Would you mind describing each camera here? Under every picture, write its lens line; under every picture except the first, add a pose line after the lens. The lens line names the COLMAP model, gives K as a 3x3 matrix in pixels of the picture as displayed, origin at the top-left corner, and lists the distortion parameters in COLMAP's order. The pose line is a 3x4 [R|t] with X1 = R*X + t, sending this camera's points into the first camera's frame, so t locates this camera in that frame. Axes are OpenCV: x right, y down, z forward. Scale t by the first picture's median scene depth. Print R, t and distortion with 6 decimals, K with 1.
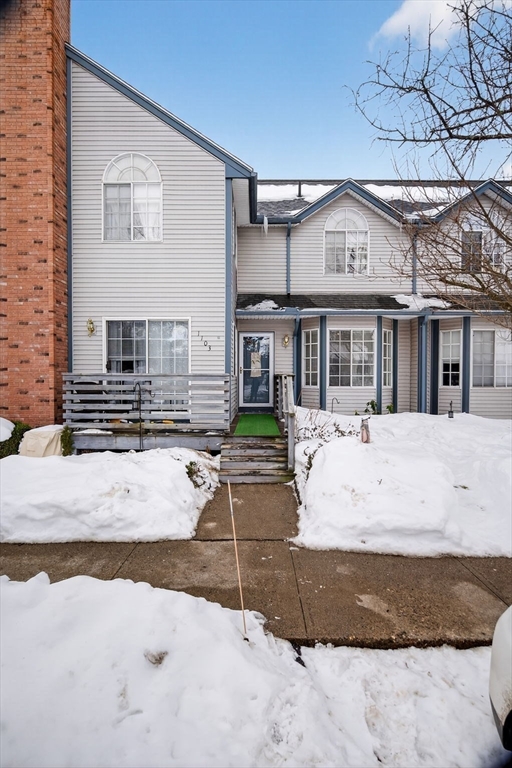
lens RADIAL K [[385.1, 0, 253.8], [0, 385.1, 382.0], [0, 0, 1]] dist [0.003512, -0.000900]
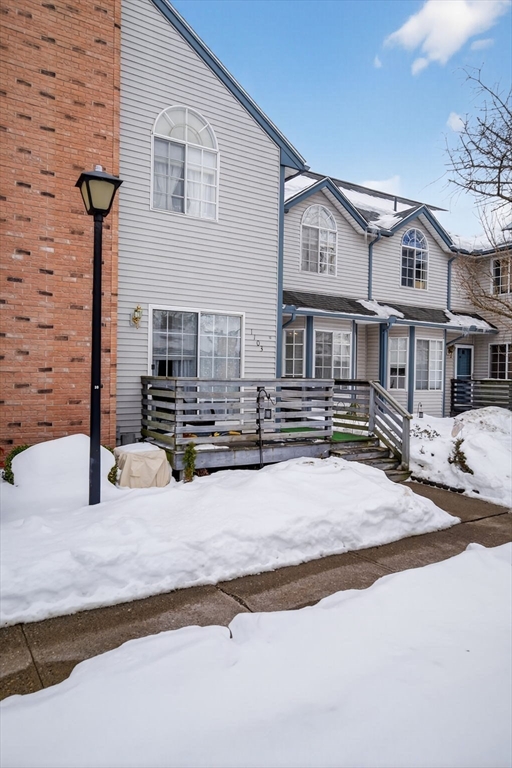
lens RADIAL K [[511.0, 0, 255.8], [0, 511.0, 381.3], [0, 0, 1]] dist [-0.002561, 0.008524]
pose [[0.843891, 0.003506, 0.536503, -0.749236], [-0.005833, 0.999980, 0.002639, -0.015229], [-0.536483, -0.005356, 0.843894, 0.002208]]
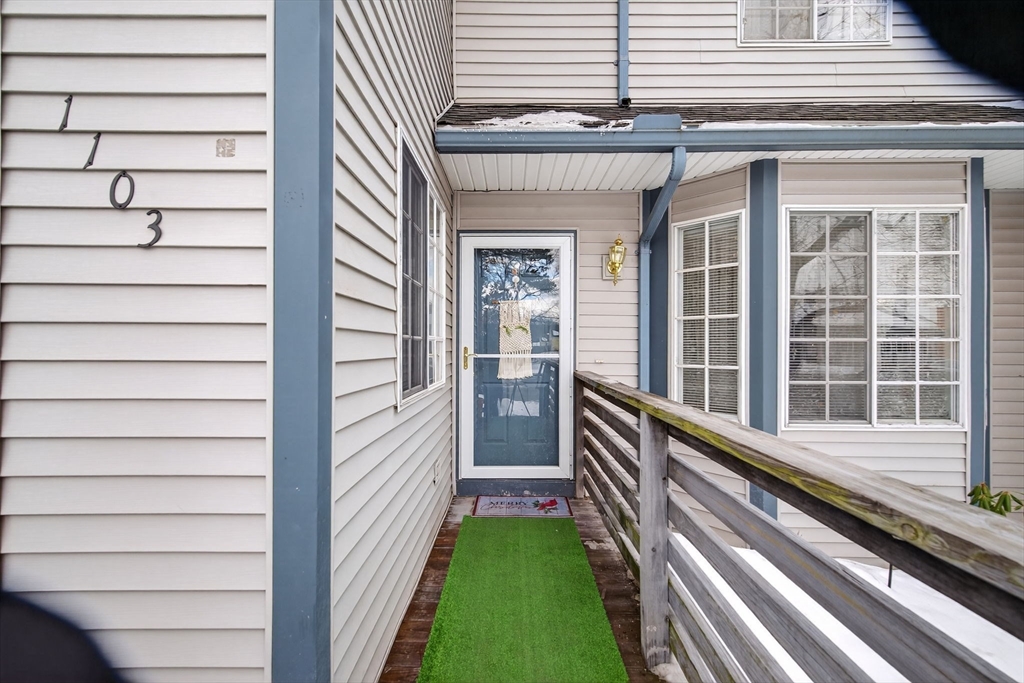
lens RADIAL K [[449.4, 0, 507.7], [0, 449.4, 344.1], [0, 0, 1]] dist [0.002428, 0.000001]
pose [[0.999978, 0.000241, -0.006576, 0.002347], [-0.000343, 0.999882, -0.015385, -0.046901], [0.006572, 0.015387, 0.999860, 0.836451]]
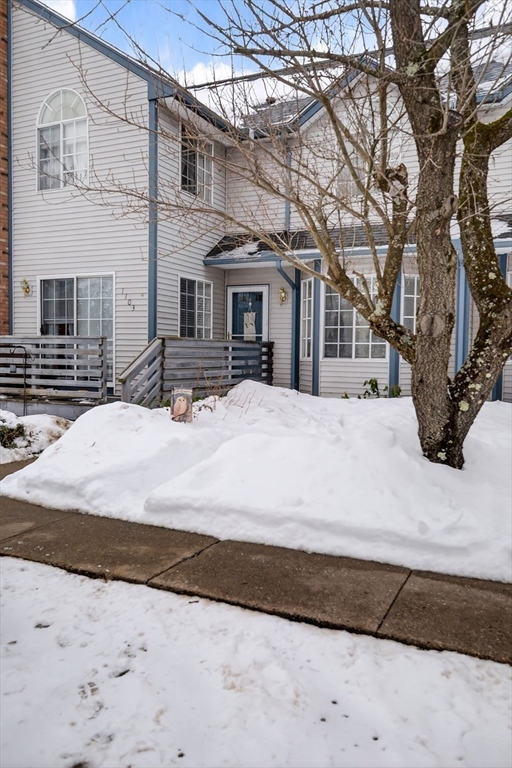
lens RADIAL K [[606.6, 0, 258.1], [0, 606.6, 386.1], [0, 0, 1]] dist [0.015714, -0.013325]
pose [[0.905939, 0.035543, -0.421913, 0.688797], [-0.019079, 0.998885, 0.043184, 0.020370], [0.422977, -0.031072, 0.905607, -0.096181]]
